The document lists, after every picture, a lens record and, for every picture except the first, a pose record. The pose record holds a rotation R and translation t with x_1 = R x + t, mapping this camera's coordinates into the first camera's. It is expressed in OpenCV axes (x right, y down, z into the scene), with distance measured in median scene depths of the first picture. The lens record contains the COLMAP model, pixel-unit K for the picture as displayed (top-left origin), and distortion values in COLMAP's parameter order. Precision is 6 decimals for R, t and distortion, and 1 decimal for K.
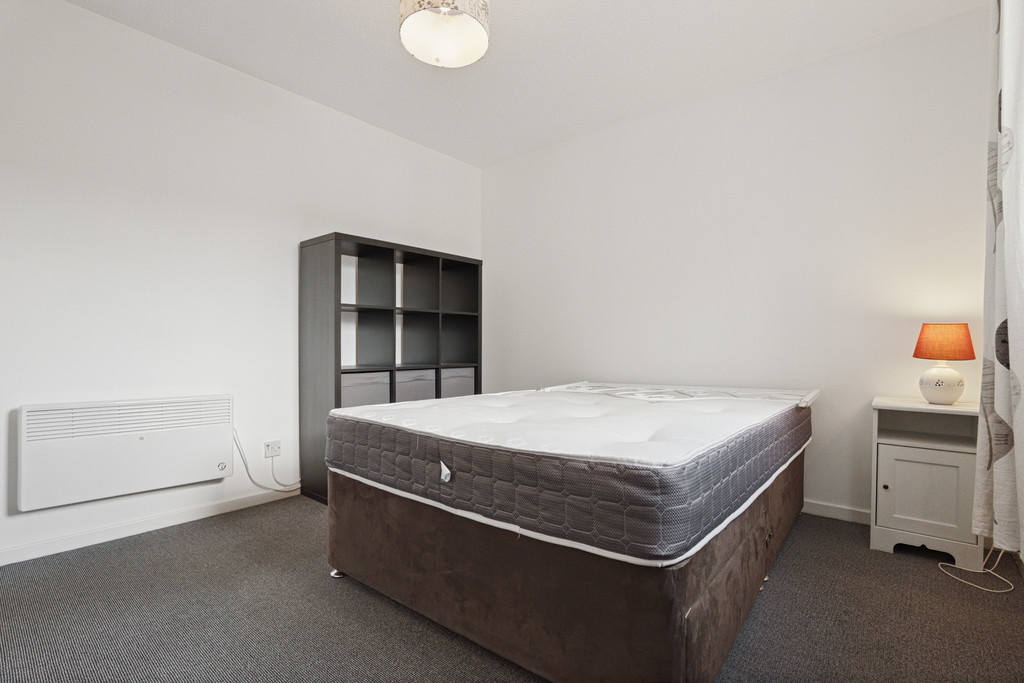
lens RADIAL K [[476.2, 0, 506.7], [0, 476.2, 346.2], [0, 0, 1]] dist [-0.007462, -0.000247]
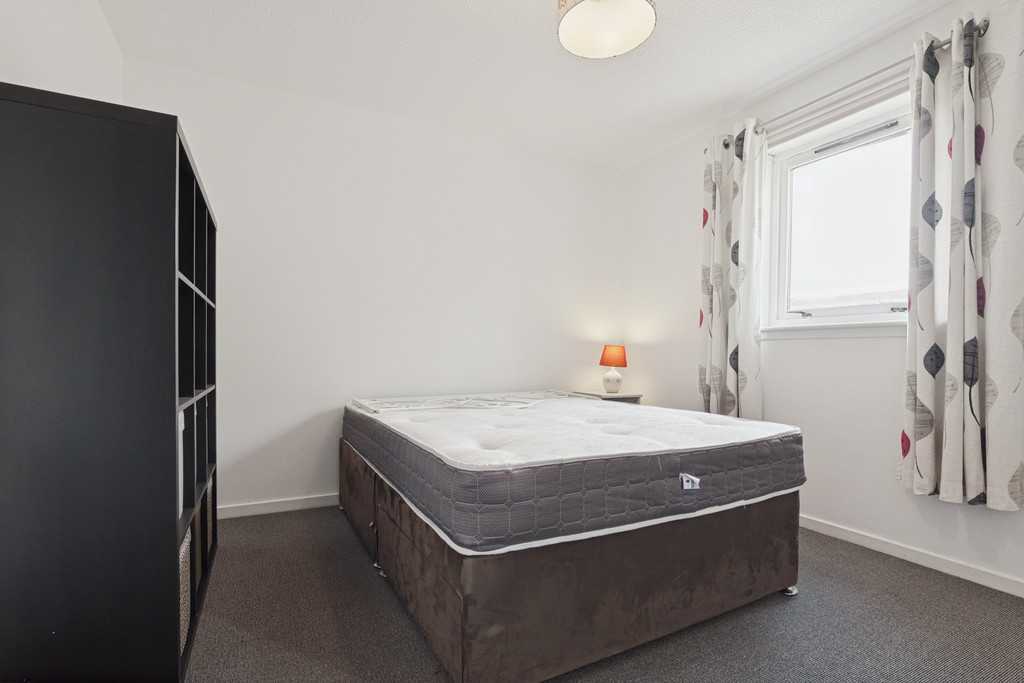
lens RADIAL K [[476.2, 0, 508.2], [0, 476.2, 351.1], [0, 0, 1]] dist [-0.007462, -0.000247]
pose [[0.391464, 0.010047, 0.920138, -1.225398], [-0.005408, 0.999948, -0.008618, -0.016429], [-0.920177, -0.001603, 0.391499, 0.920025]]
